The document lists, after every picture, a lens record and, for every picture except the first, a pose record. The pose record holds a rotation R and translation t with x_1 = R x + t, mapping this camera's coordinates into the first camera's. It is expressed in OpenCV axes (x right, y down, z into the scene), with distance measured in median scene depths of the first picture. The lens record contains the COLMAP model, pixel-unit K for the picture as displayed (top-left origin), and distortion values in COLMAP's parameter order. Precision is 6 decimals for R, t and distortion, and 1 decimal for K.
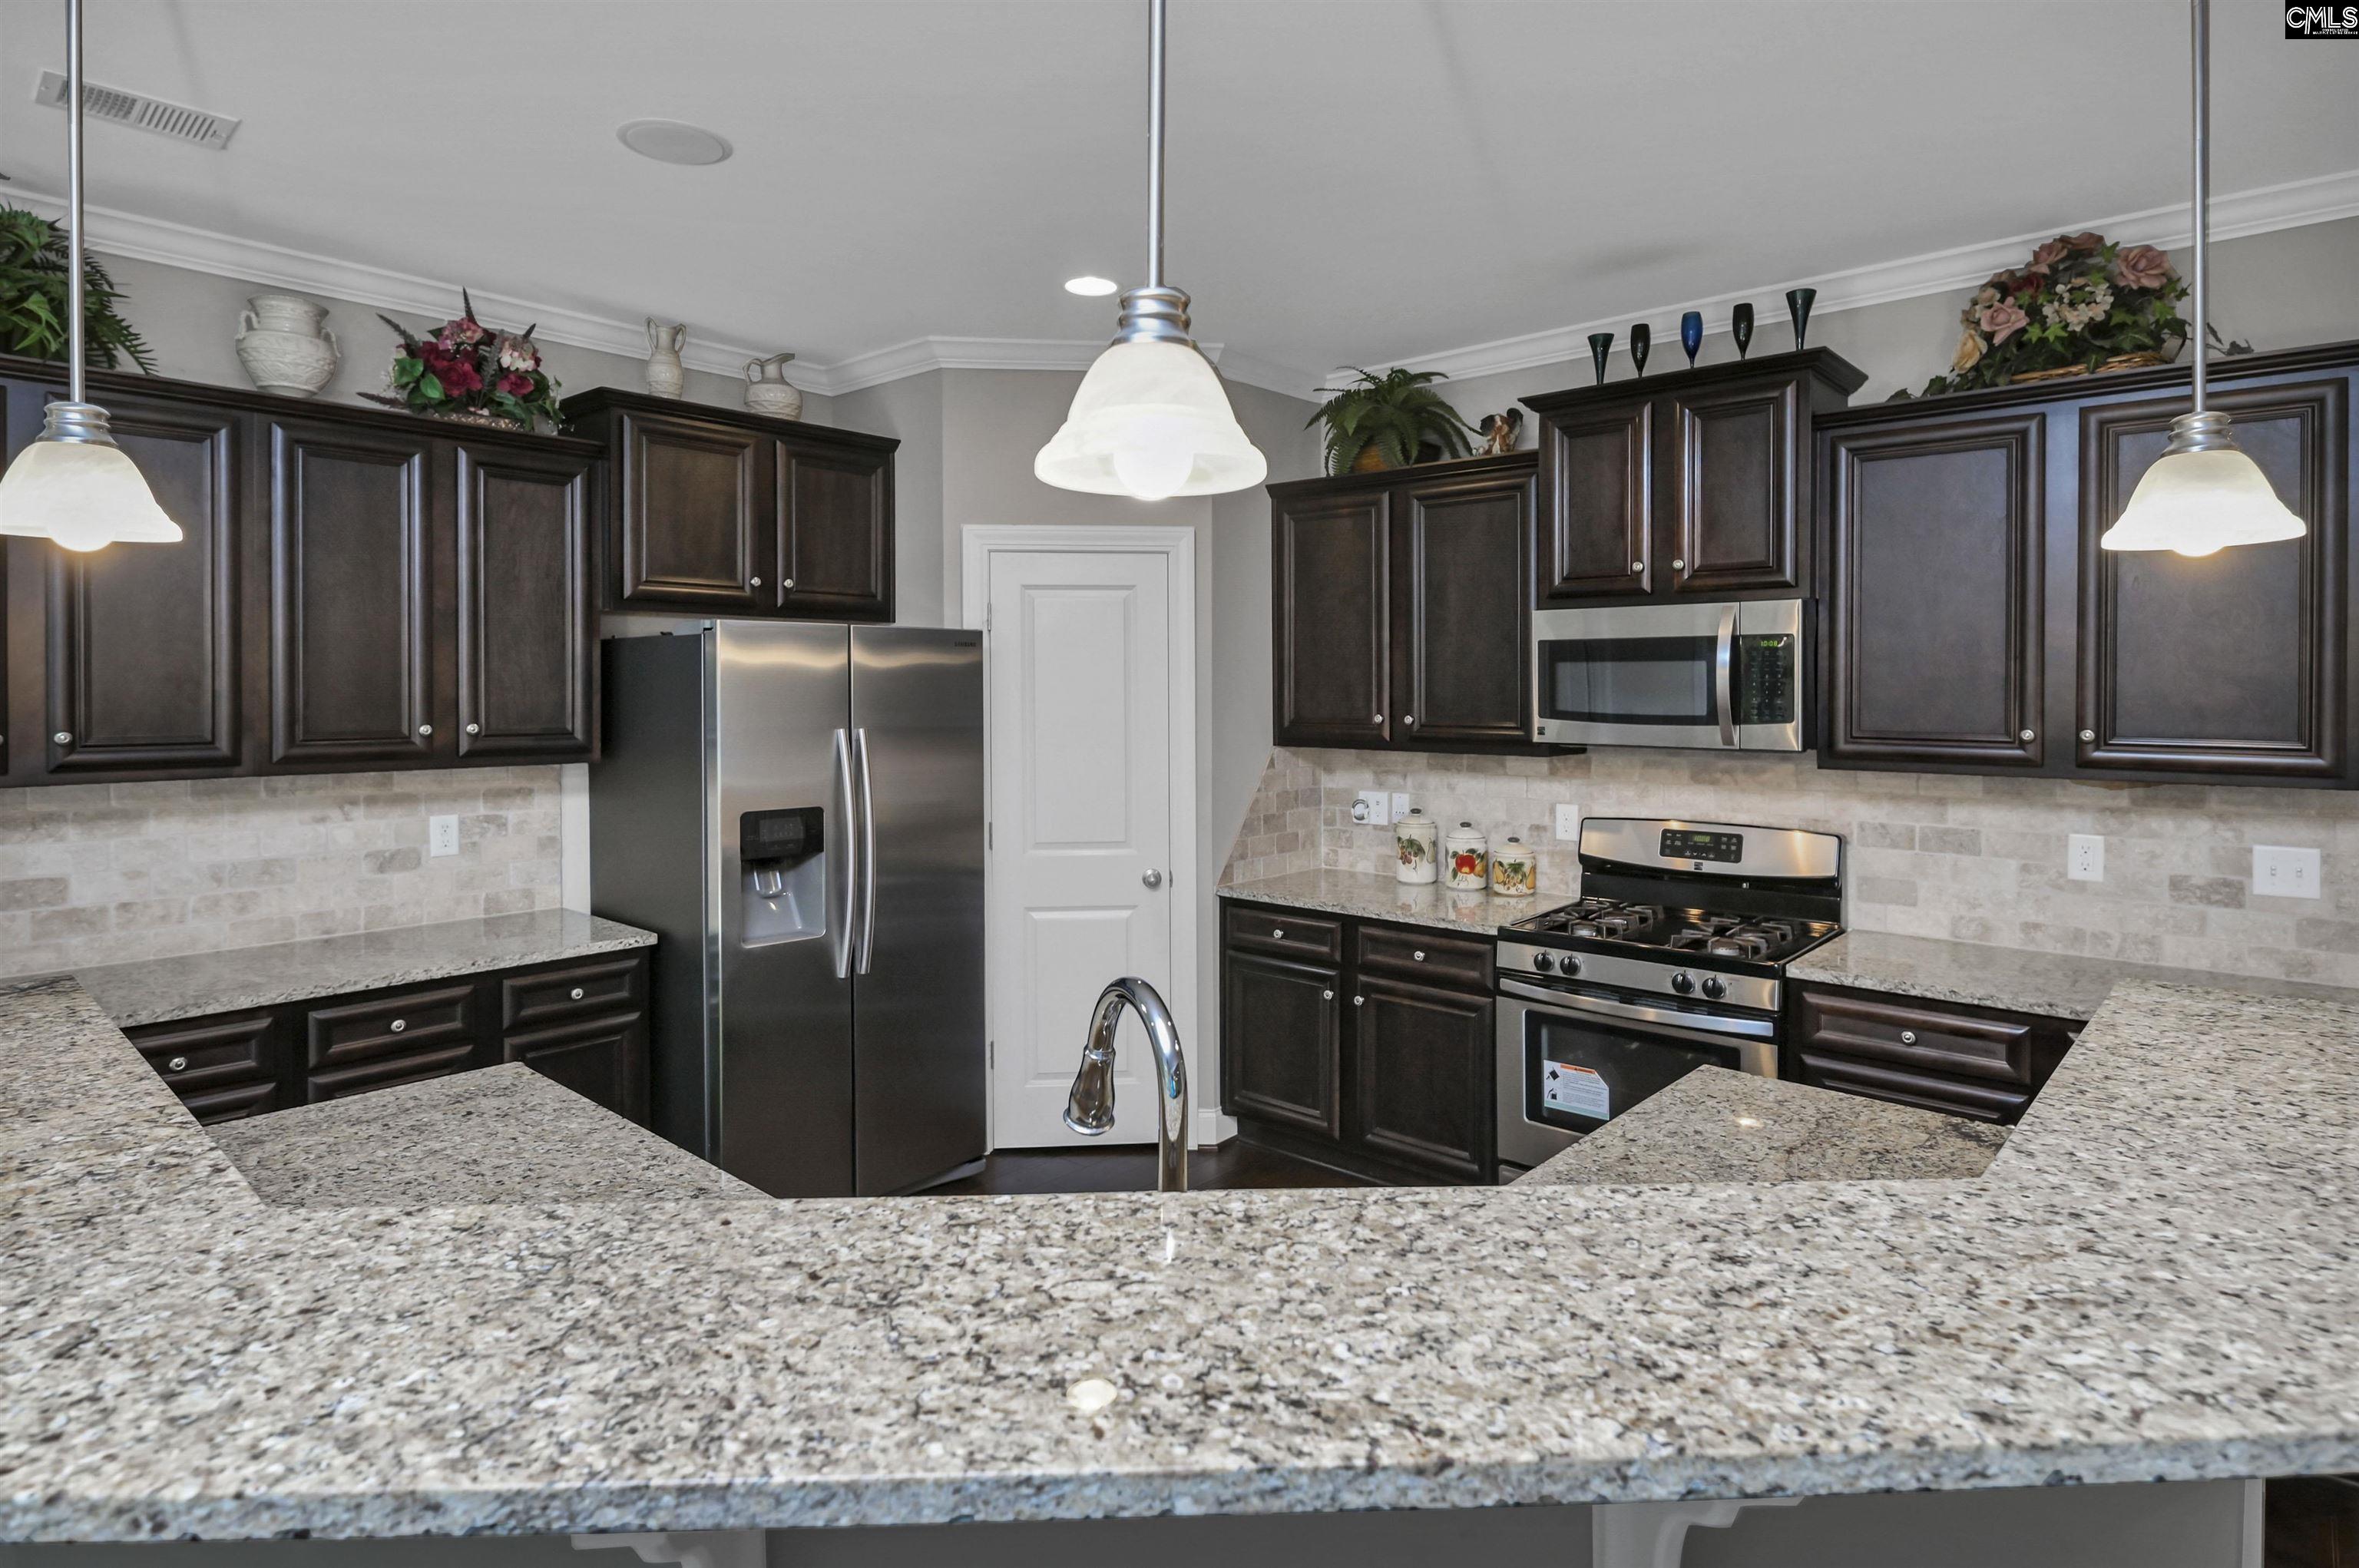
lens RADIAL K [[1247.6, 0, 1182.2], [0, 1247.6, 698.2], [0, 0, 1]] dist [0.002302, -0.009033]
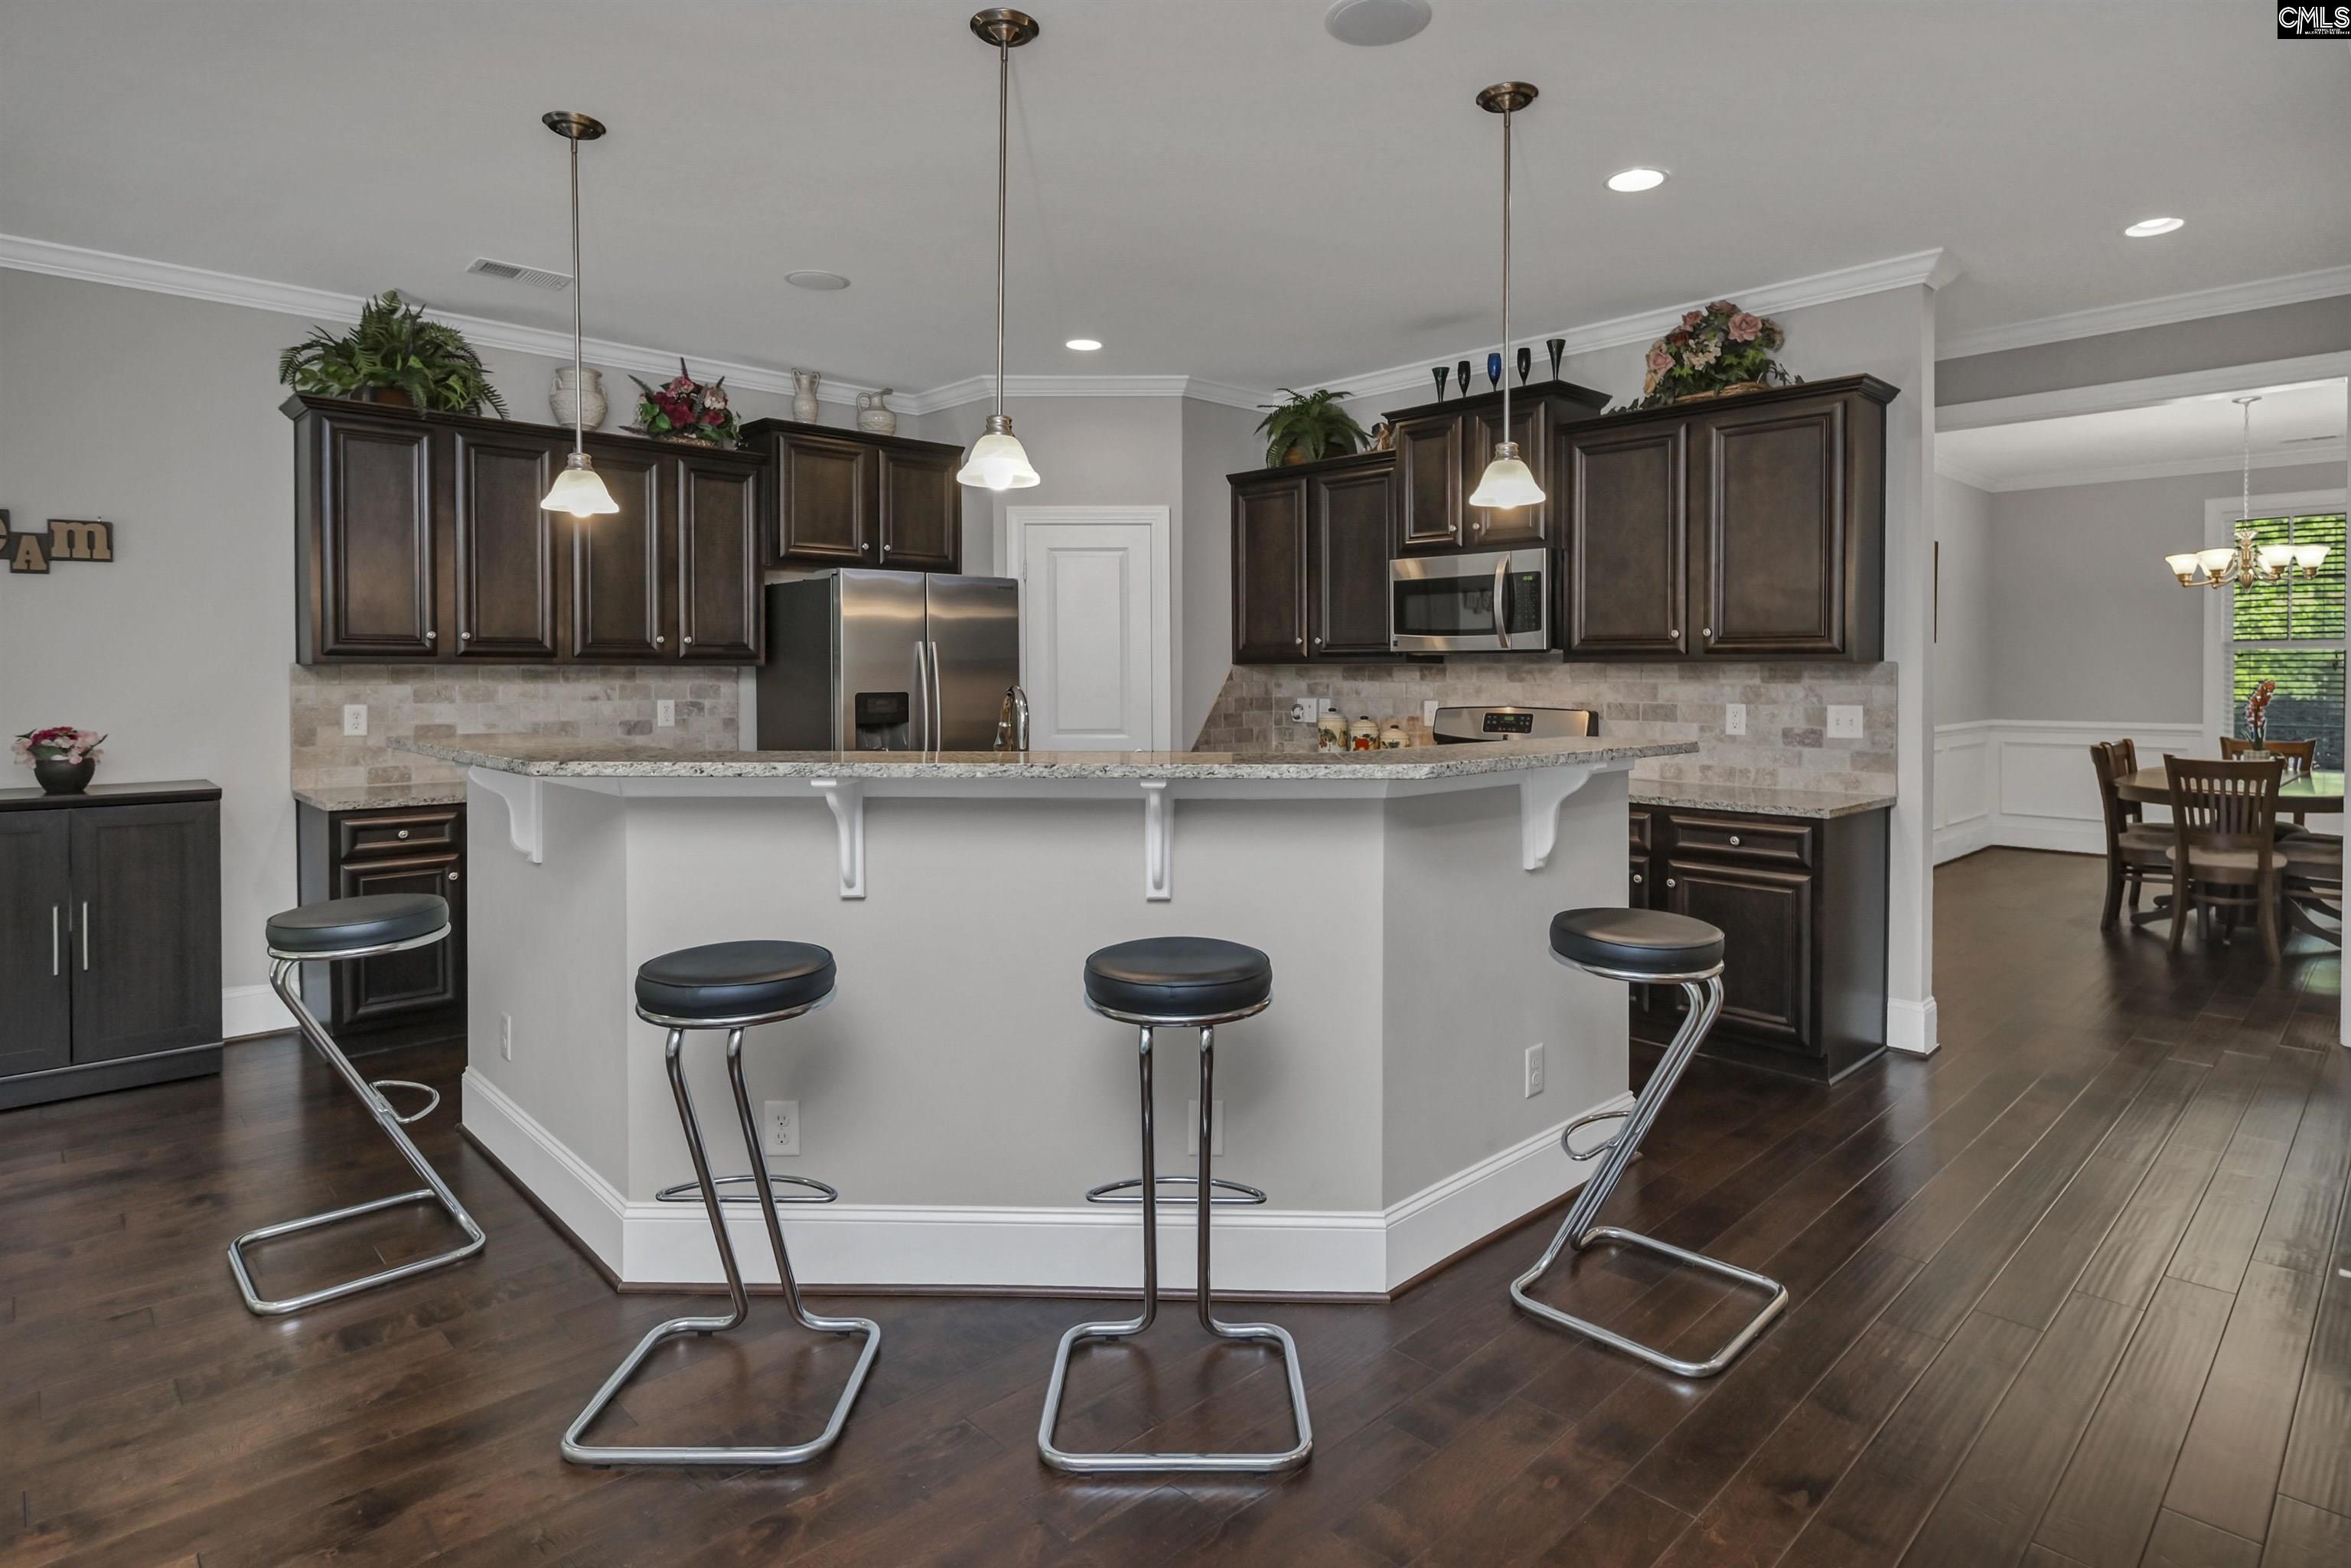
lens RADIAL K [[1236.1, 0, 1182.9], [0, 1236.1, 683.2], [0, 0, 1]] dist [-0.002215, -0.000589]
pose [[0.996711, -0.000299, -0.081032, 0.161854], [0.000385, 0.999999, 0.001043, 0.072267], [0.081031, -0.001071, 0.996711, -0.457772]]
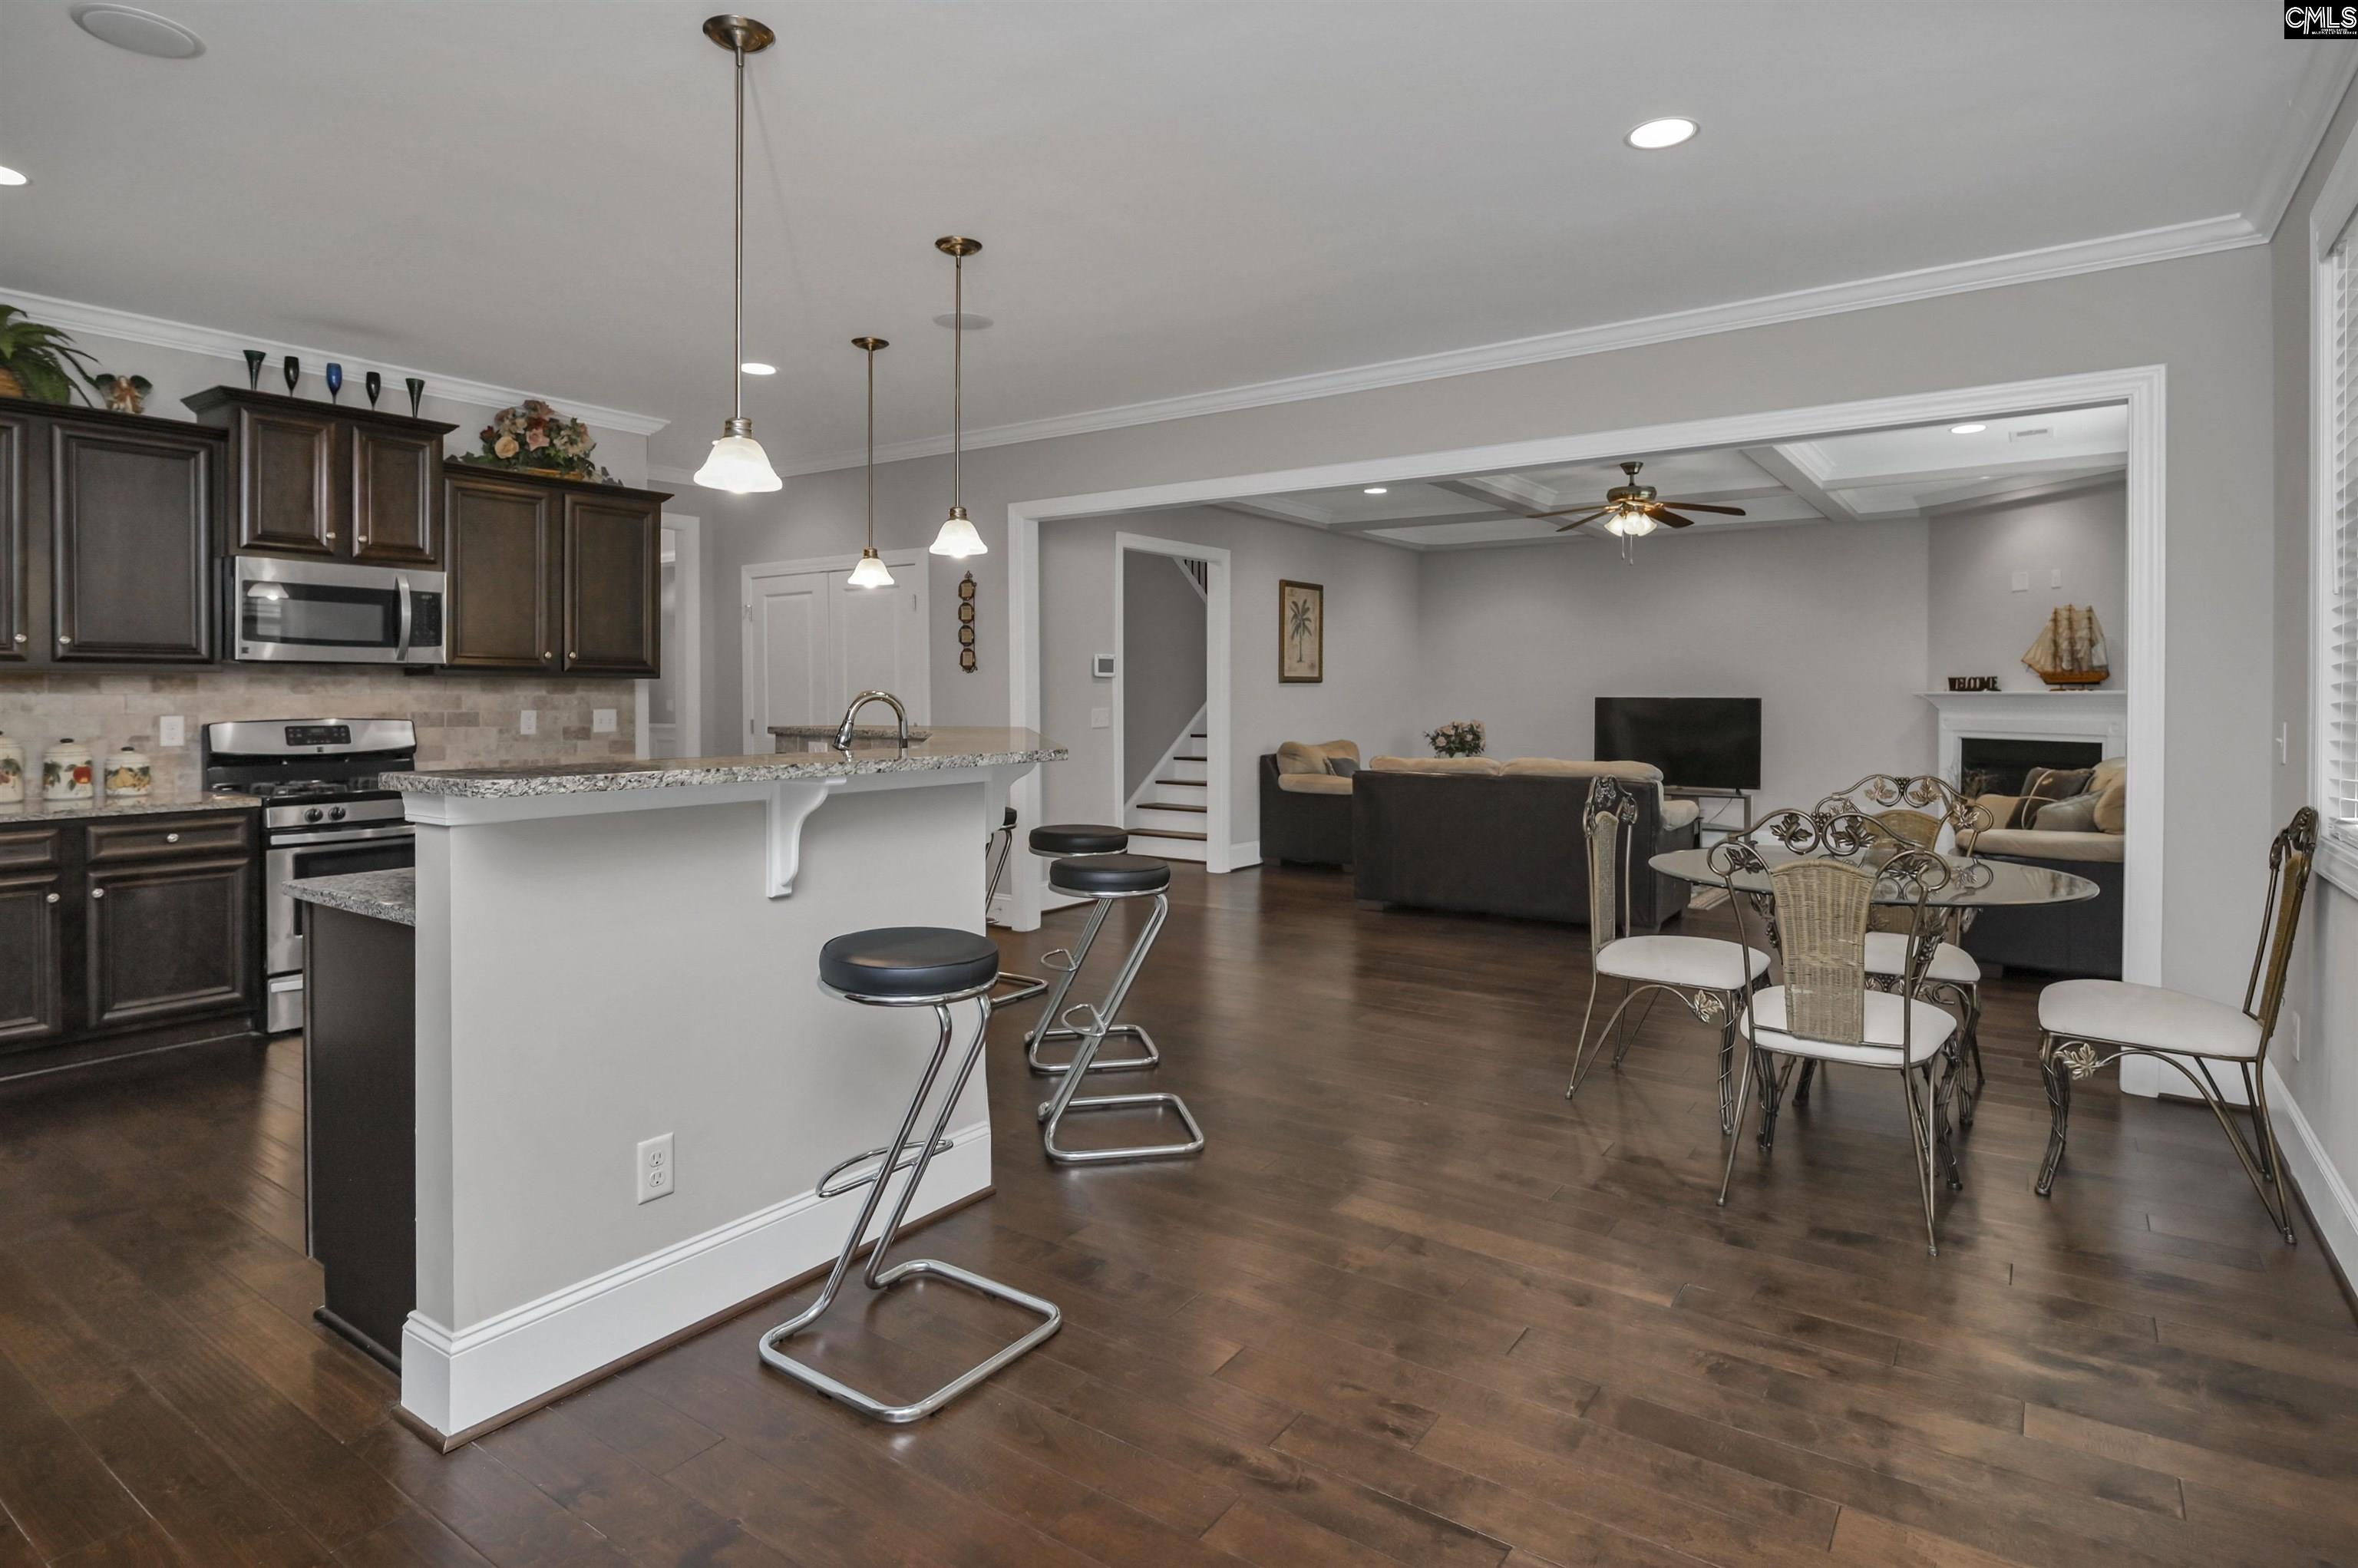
lens RADIAL K [[1219.0, 0, 1173.3], [0, 1219.0, 708.3], [0, 0, 1]] dist [-0.001814, -0.001467]
pose [[-0.117124, -0.010489, 0.993062, -1.096793], [0.006679, 0.999913, 0.011349, 0.079877], [-0.993095, 0.007962, -0.117044, 0.201627]]
